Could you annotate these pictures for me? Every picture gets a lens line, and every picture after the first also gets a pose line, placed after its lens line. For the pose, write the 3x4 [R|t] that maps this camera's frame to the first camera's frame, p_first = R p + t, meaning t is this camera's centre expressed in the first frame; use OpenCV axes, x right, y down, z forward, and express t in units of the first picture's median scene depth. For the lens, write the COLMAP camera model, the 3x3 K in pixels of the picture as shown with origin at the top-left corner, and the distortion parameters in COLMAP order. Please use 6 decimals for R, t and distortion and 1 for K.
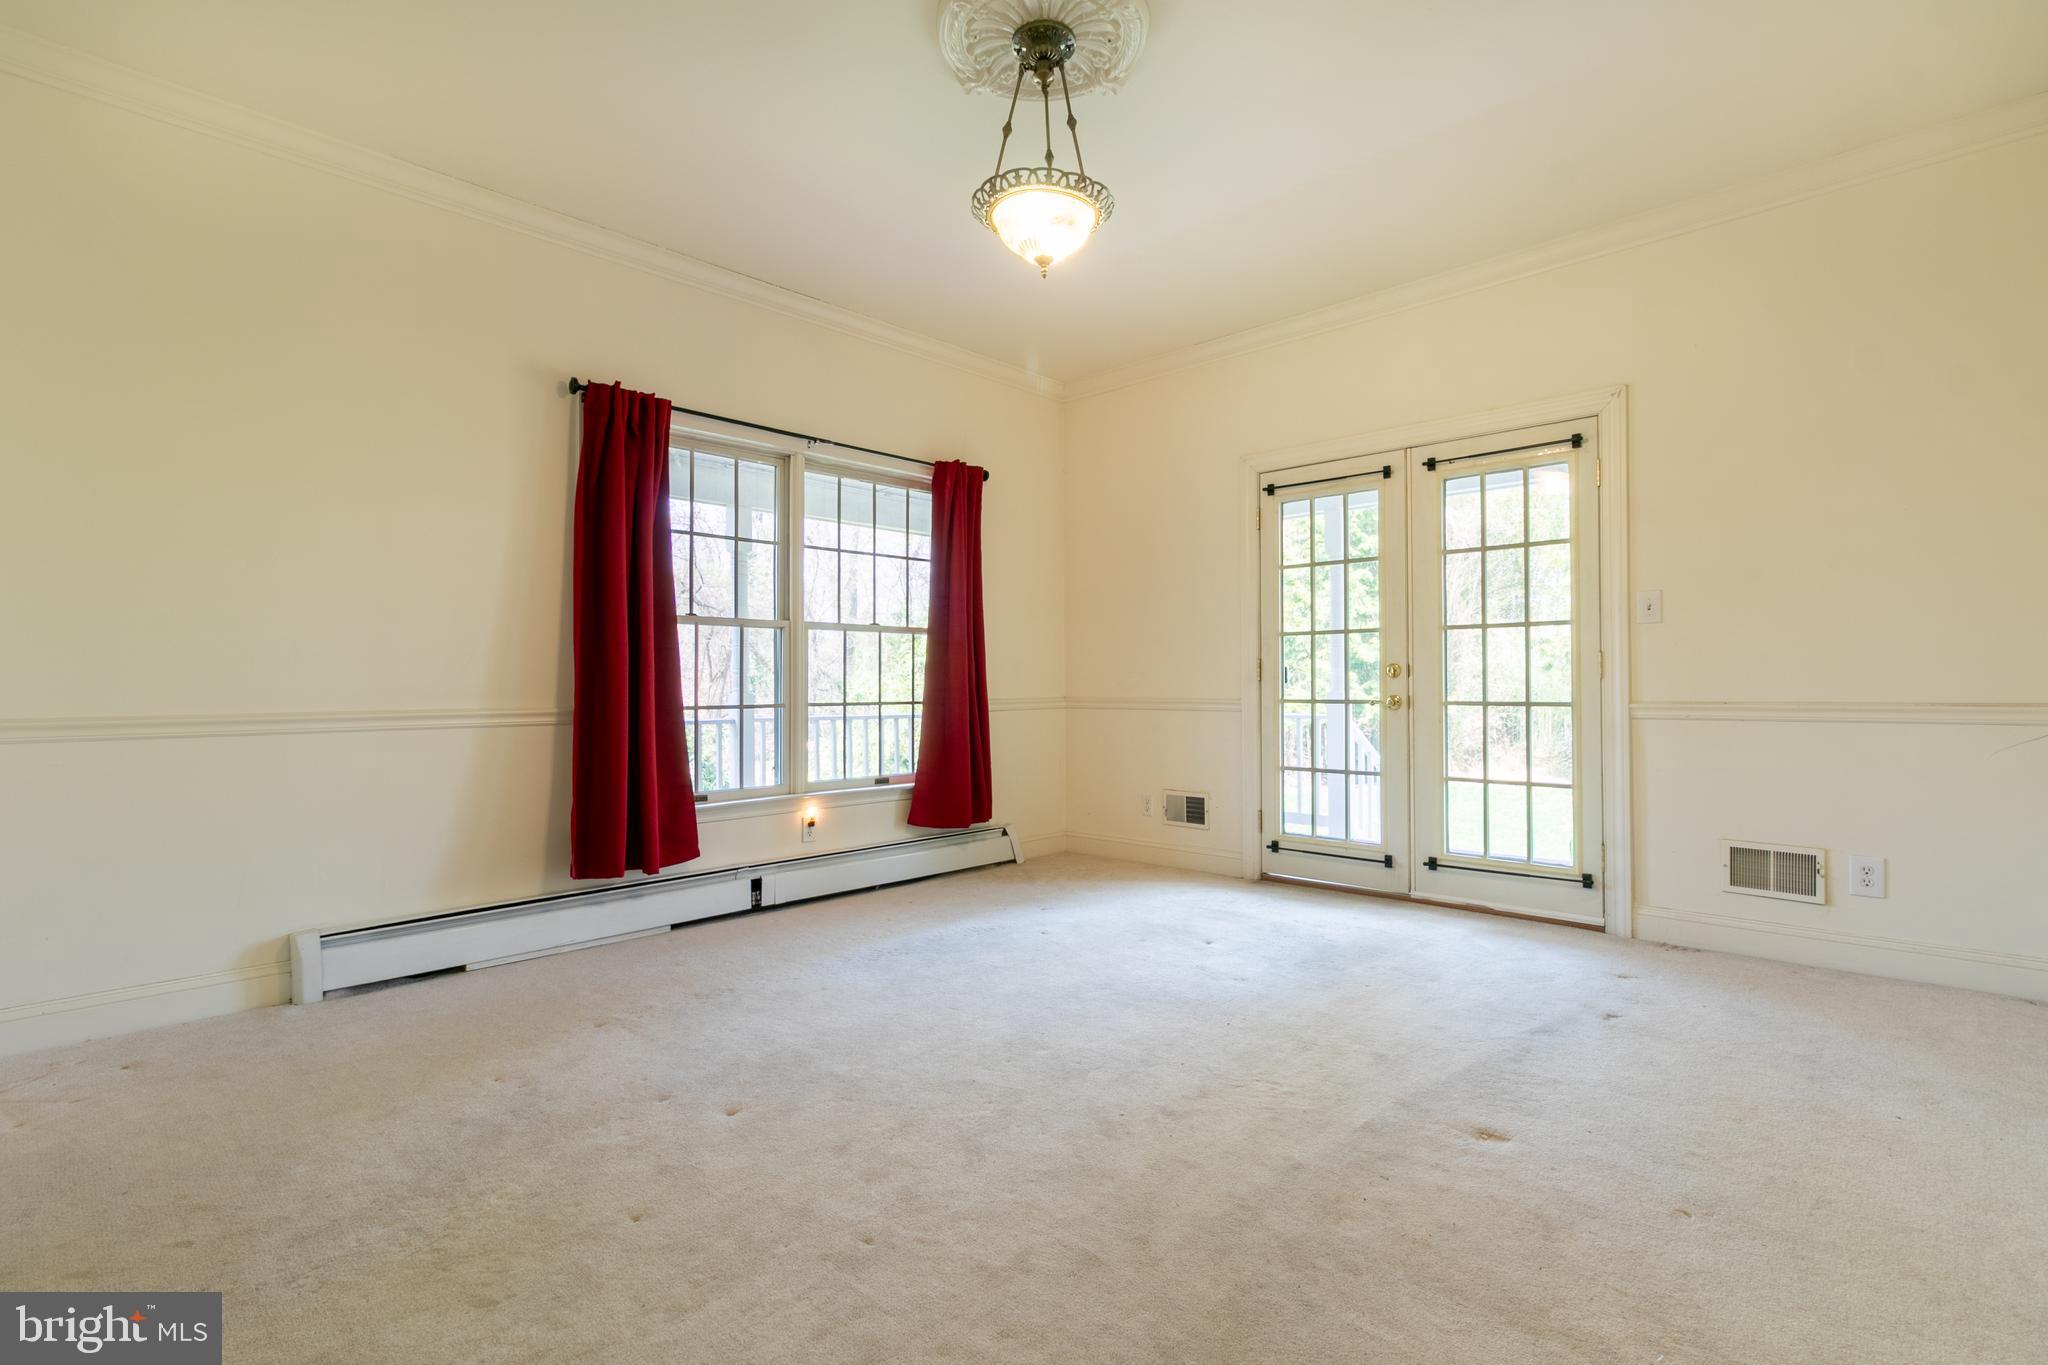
lens RADIAL K [[912.2, 0, 1019.6], [0, 912.2, 674.7], [0, 0, 1]] dist [0.000920, 0.000180]
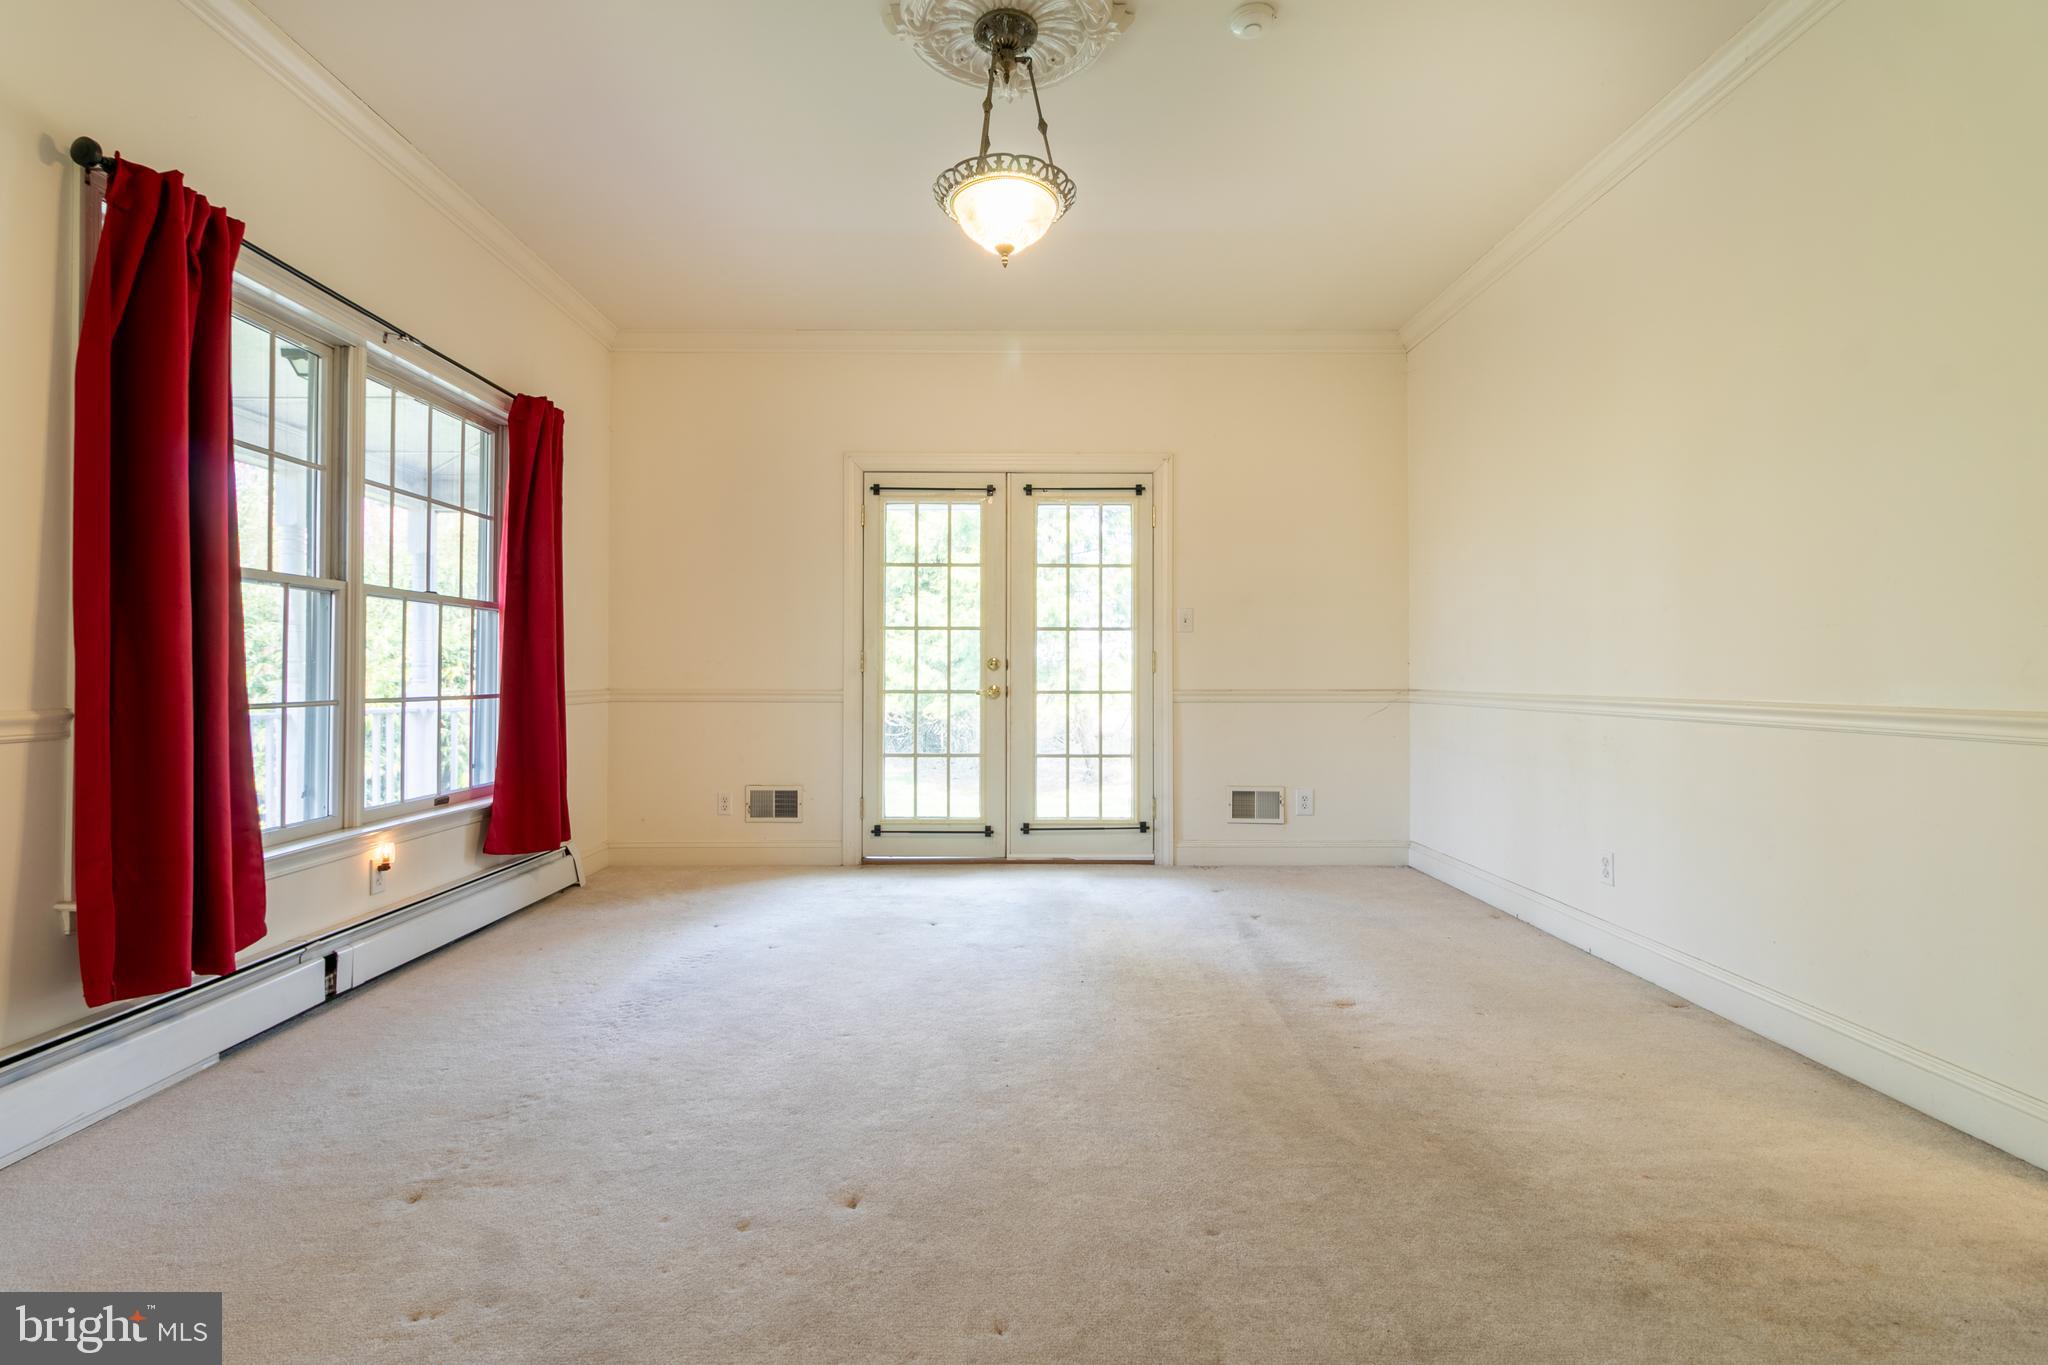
lens RADIAL K [[926.9, 0, 953.7], [0, 926.9, 664.6], [0, 0, 1]] dist [0.000406, 0.000349]
pose [[0.743029, 0.012990, 0.669134, -0.415989], [-0.011917, 0.999910, -0.006179, 0.003879], [-0.669154, -0.003383, 0.743116, 0.171932]]
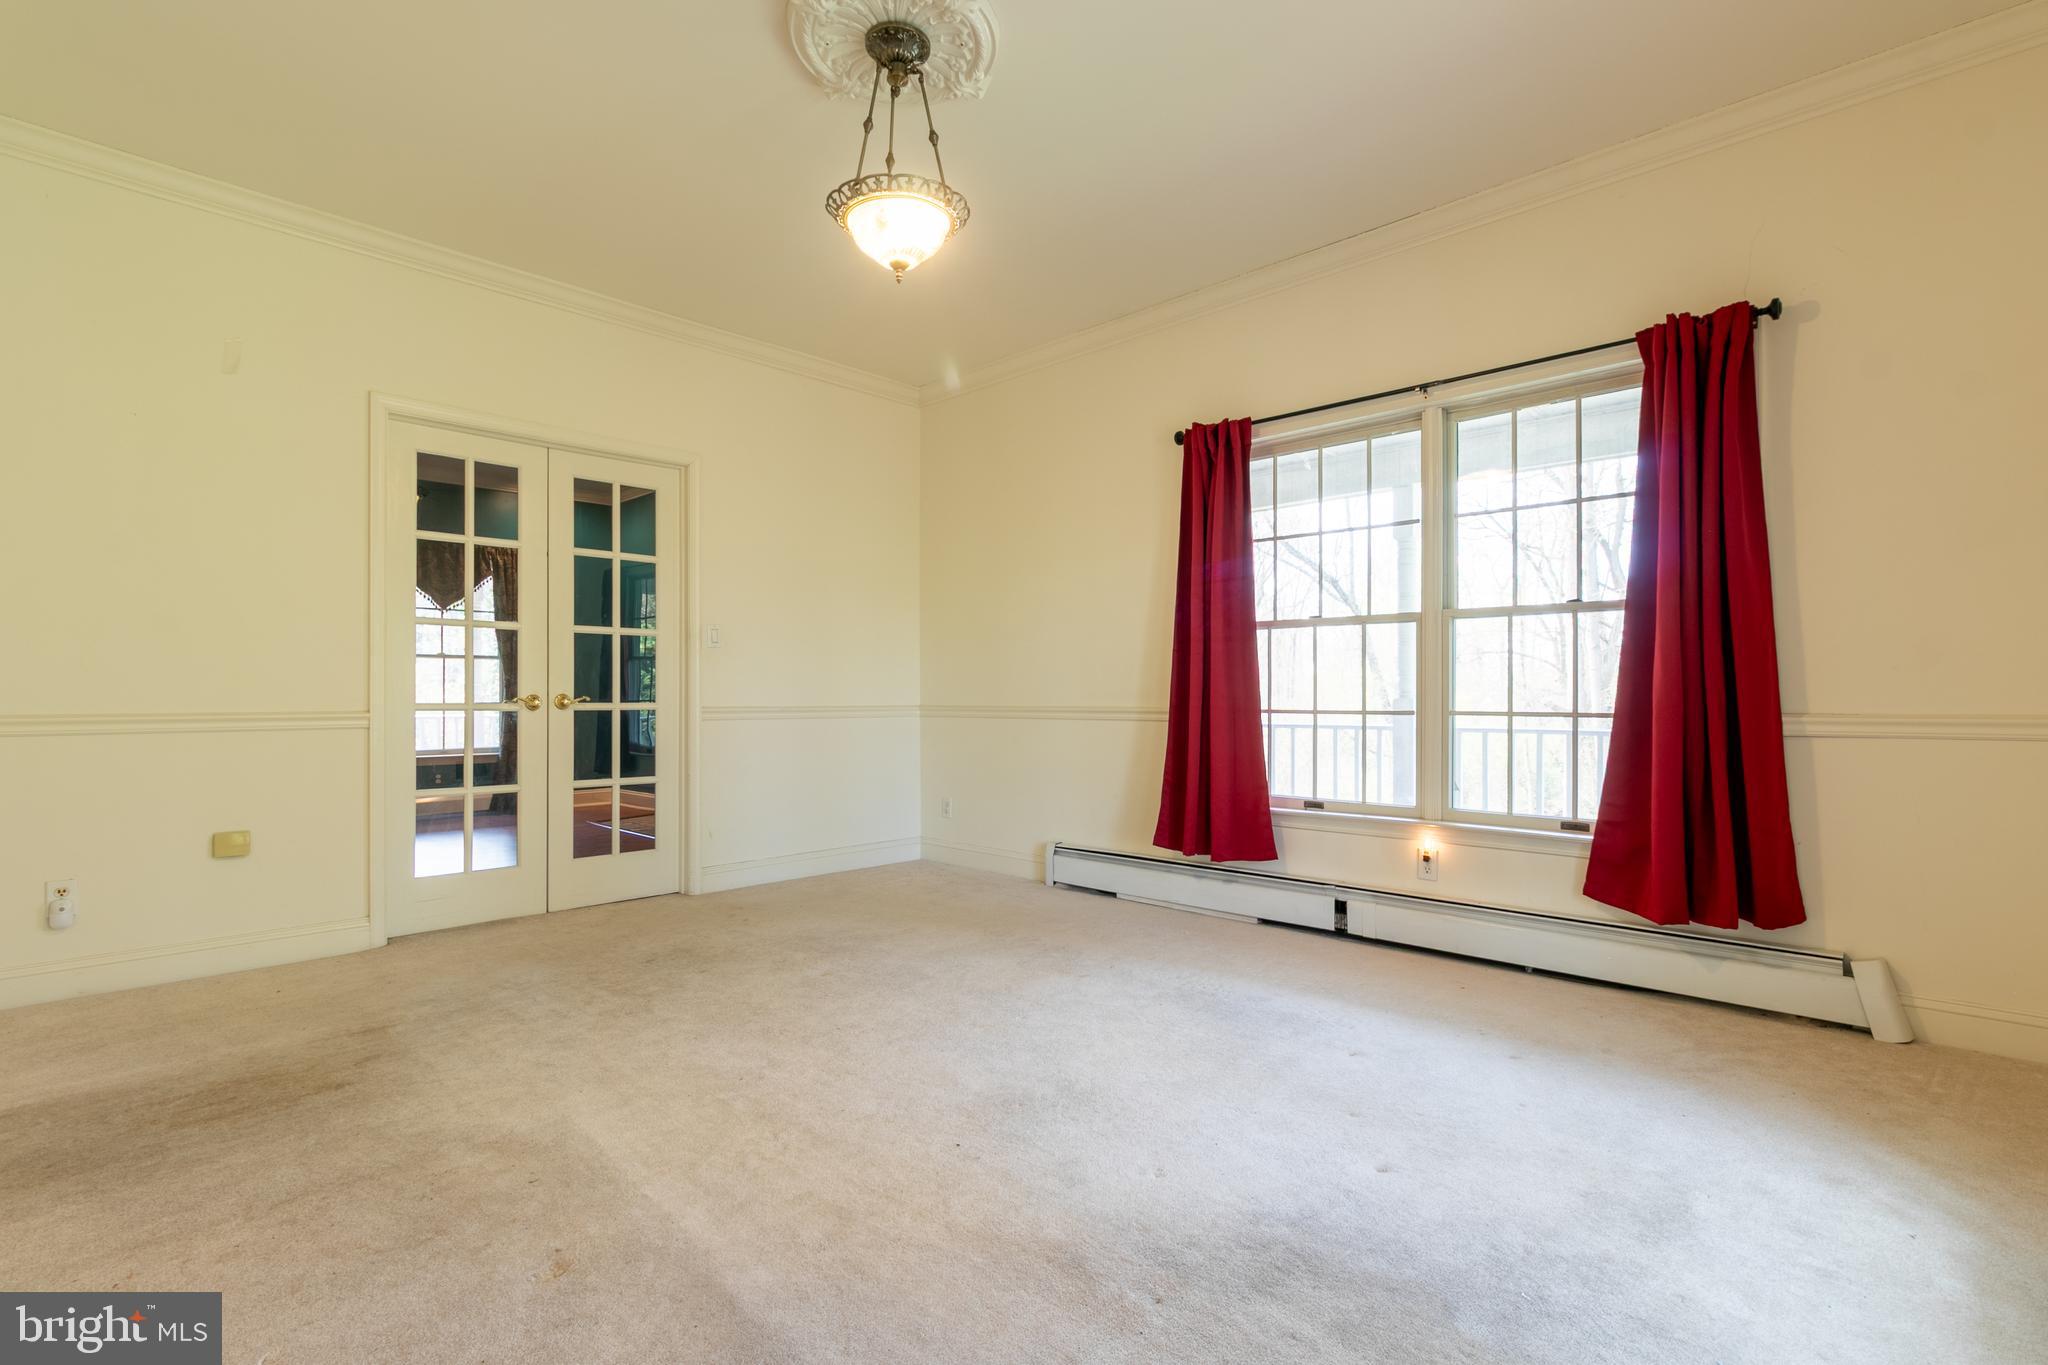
lens RADIAL K [[939.8, 0, 1024.0], [0, 939.8, 682.5], [0, 0, 1]] dist [0.000775, 0.000040]
pose [[0.044509, -0.002844, -0.999005, 0.647912], [0.015686, 0.999875, -0.002148, 0.002240], [0.998886, -0.015575, 0.044548, 0.653545]]
